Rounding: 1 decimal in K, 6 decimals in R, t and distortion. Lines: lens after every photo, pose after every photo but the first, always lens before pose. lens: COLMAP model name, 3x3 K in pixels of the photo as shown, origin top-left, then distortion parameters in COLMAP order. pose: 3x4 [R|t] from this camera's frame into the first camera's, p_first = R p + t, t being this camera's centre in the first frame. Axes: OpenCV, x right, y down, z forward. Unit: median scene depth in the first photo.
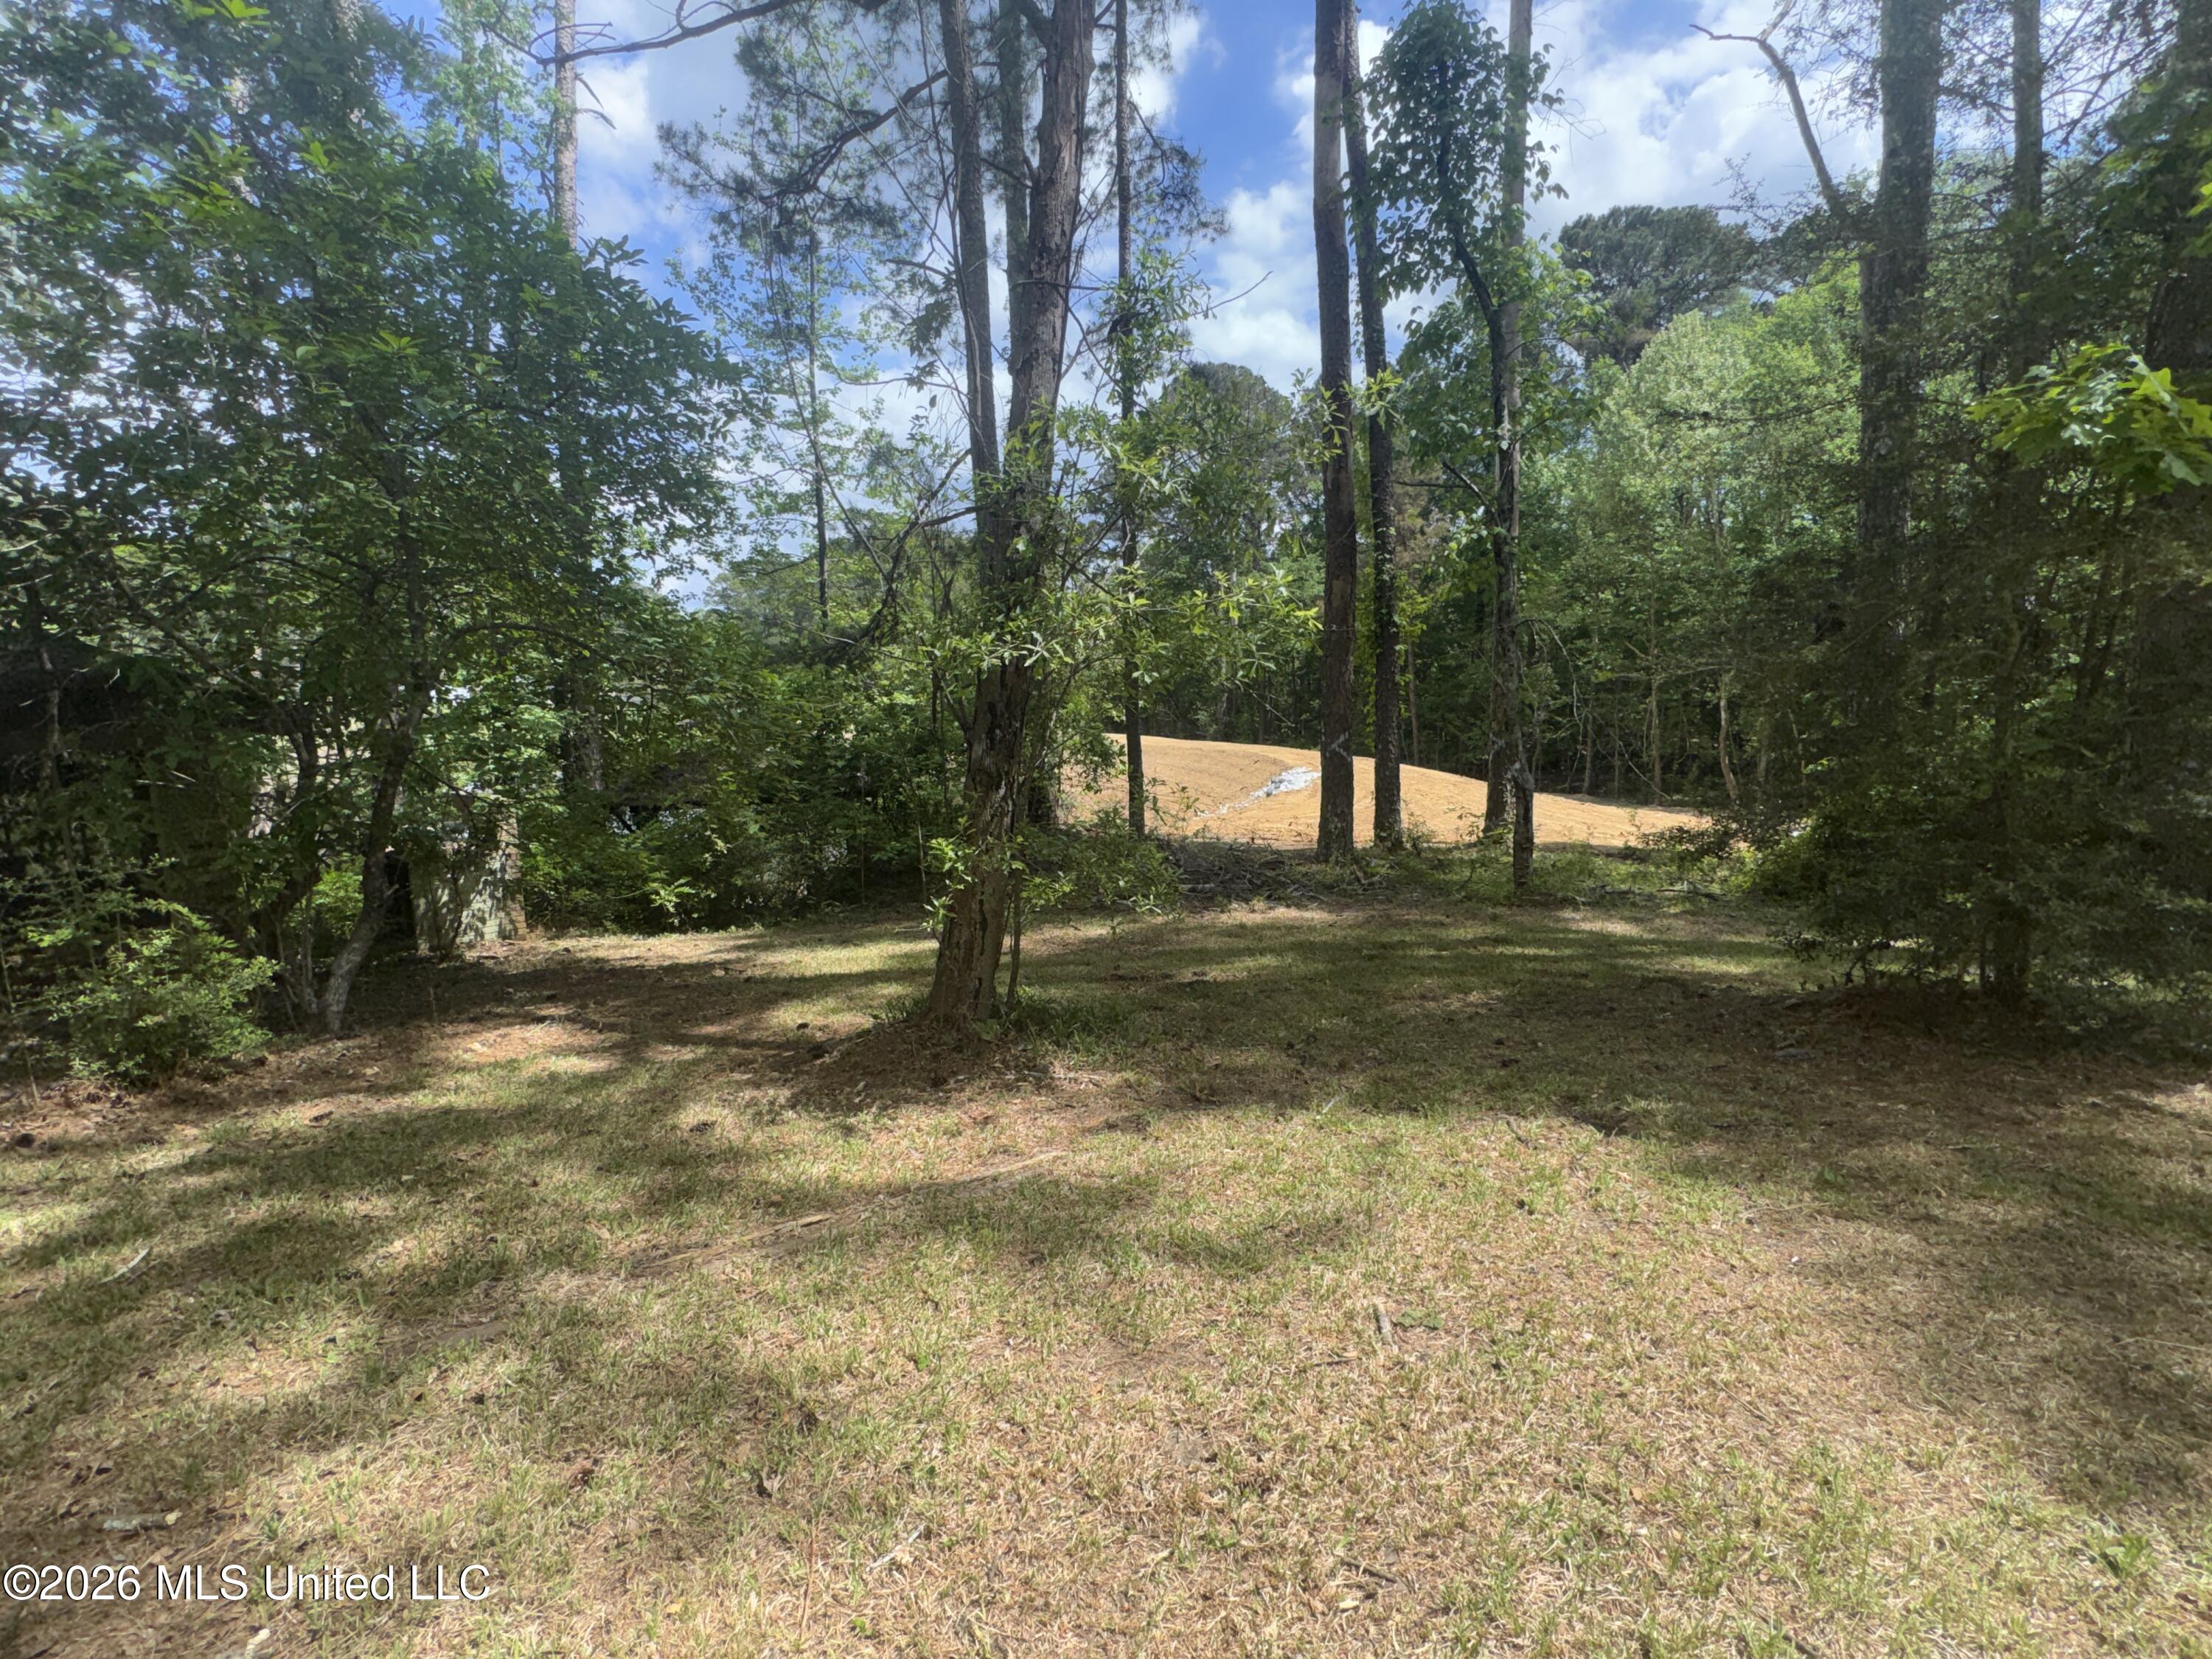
lens RADIAL K [[1049.4, 0, 1103.1], [0, 1049.4, 829.6], [0, 0, 1]] dist [-0.003465, -0.000305]
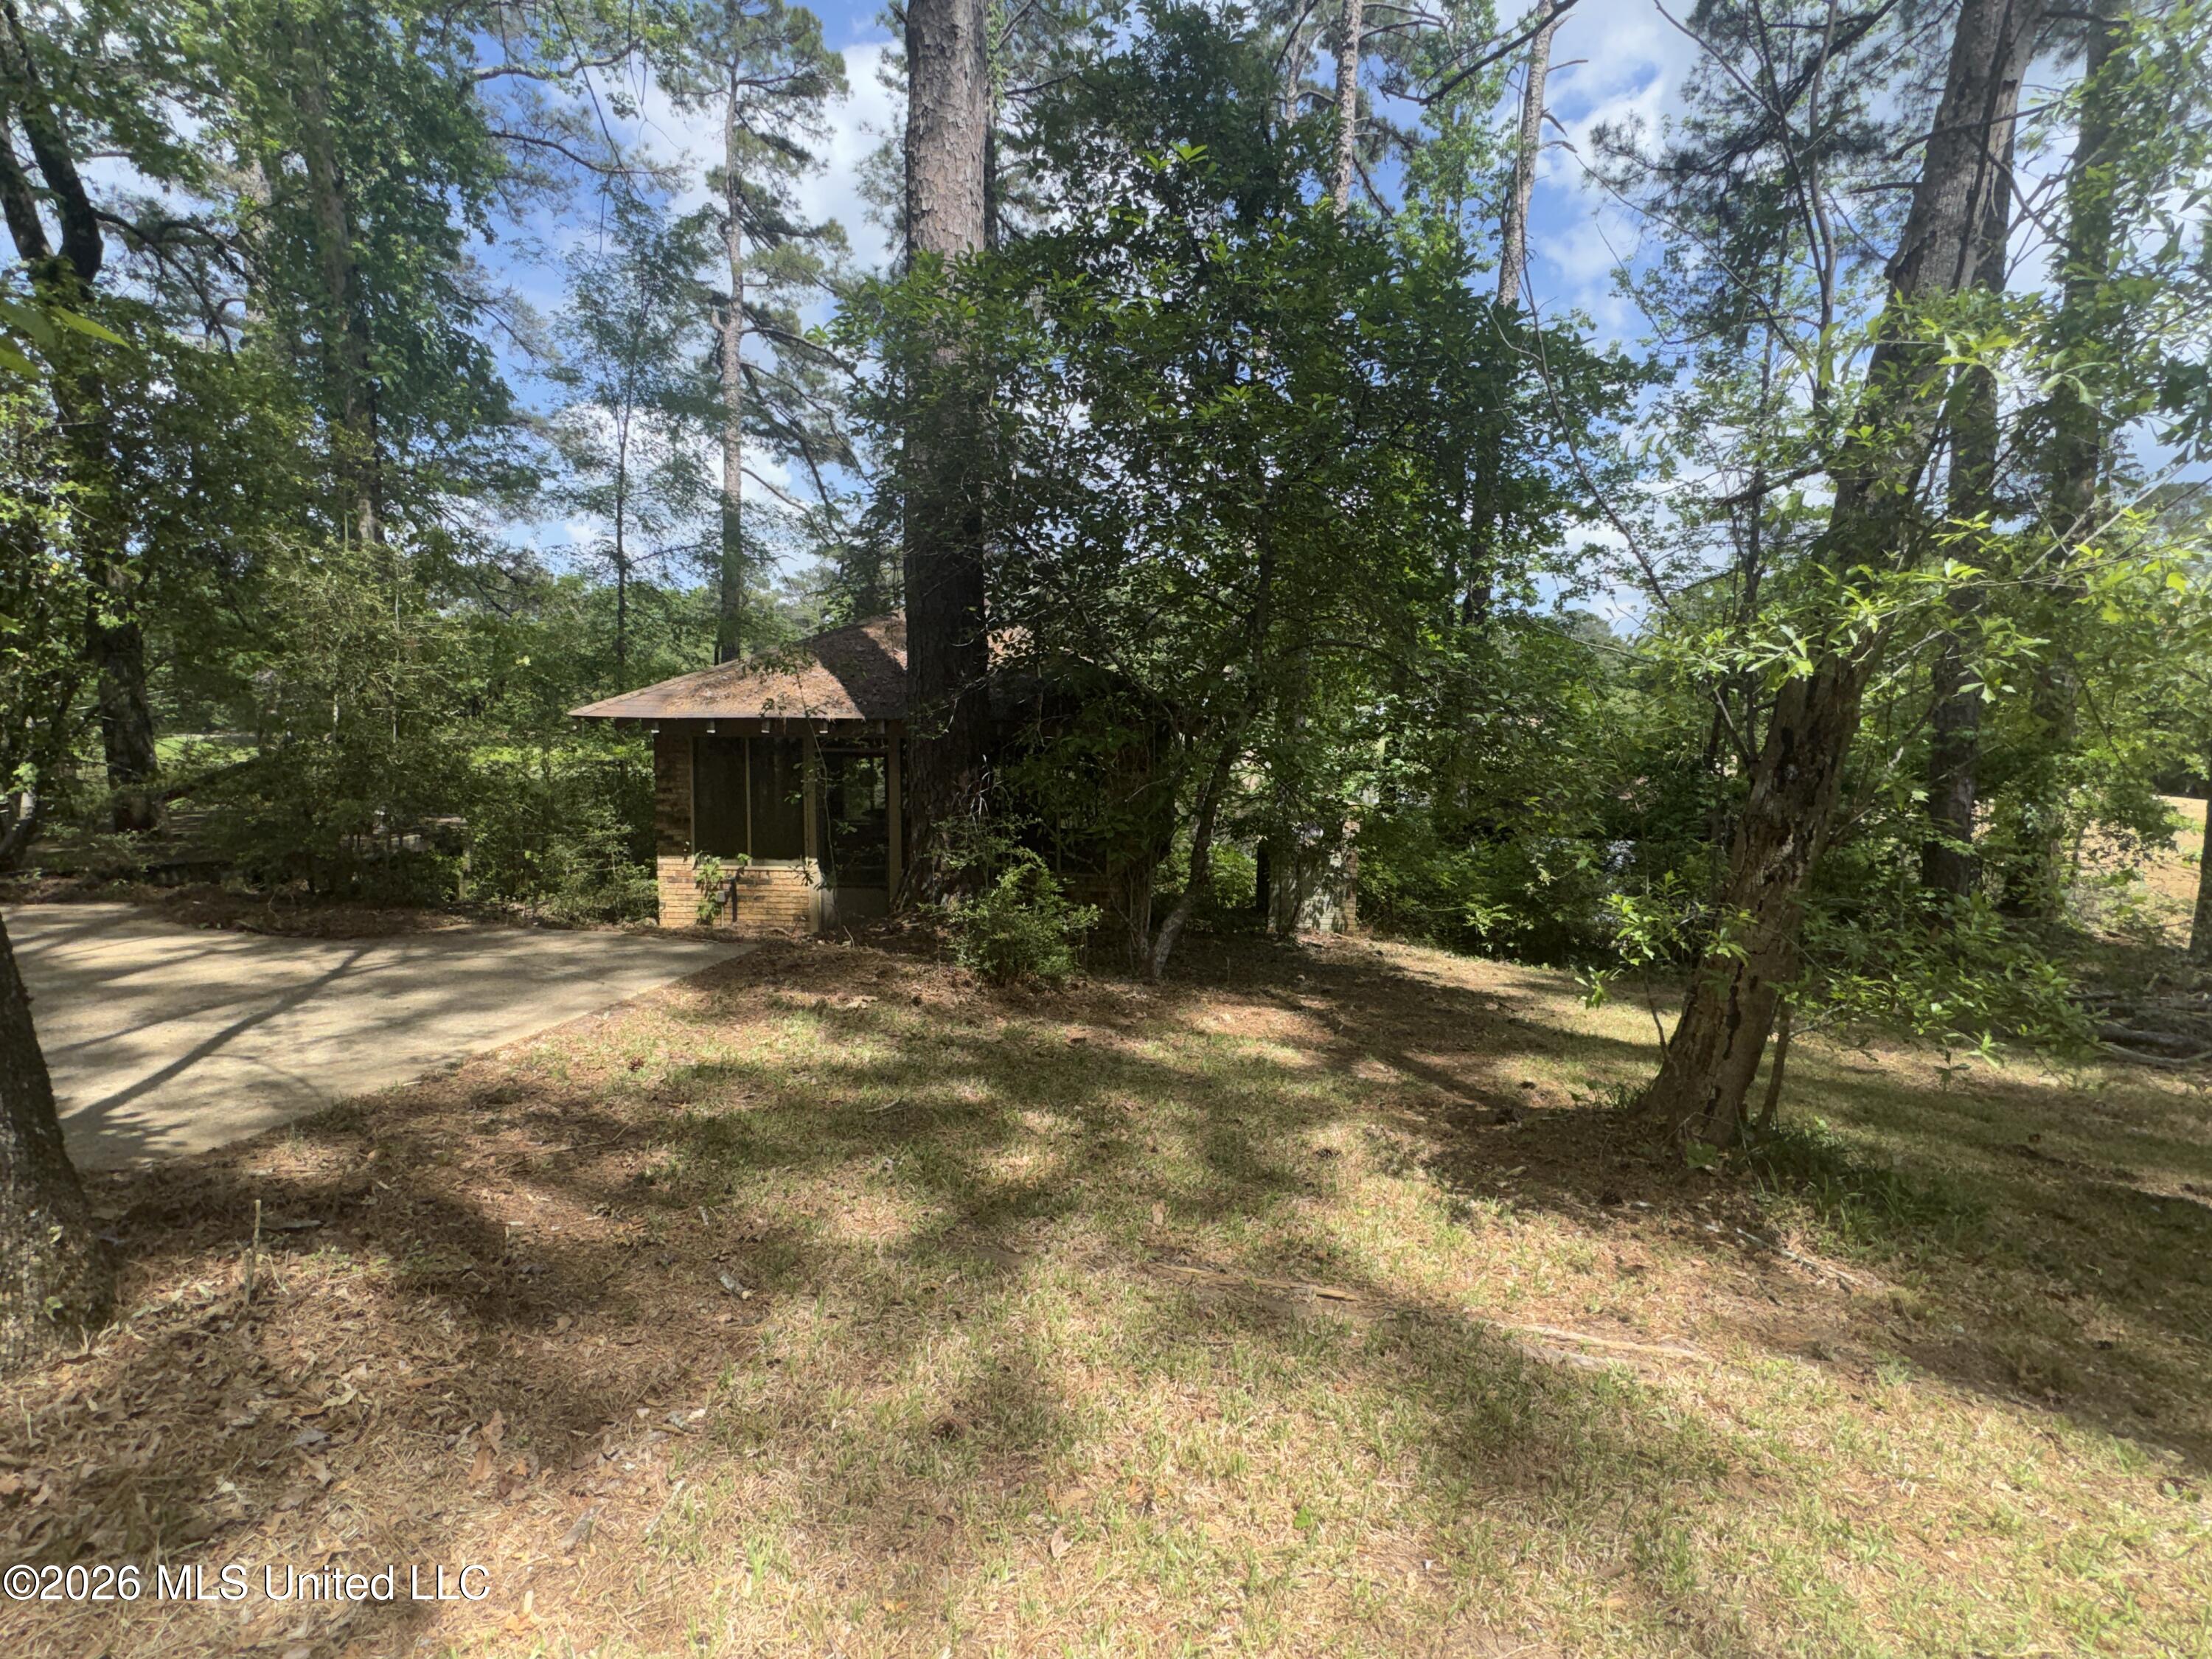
lens RADIAL K [[1049.4, 0, 1106.3], [0, 1049.4, 829.2], [0, 0, 1]] dist [-0.003465, -0.000305]
pose [[0.671858, 0.112641, -0.732065, 0.077488], [-0.131550, 0.990802, 0.031721, -0.006502], [0.728904, 0.074991, 0.680496, 0.092653]]
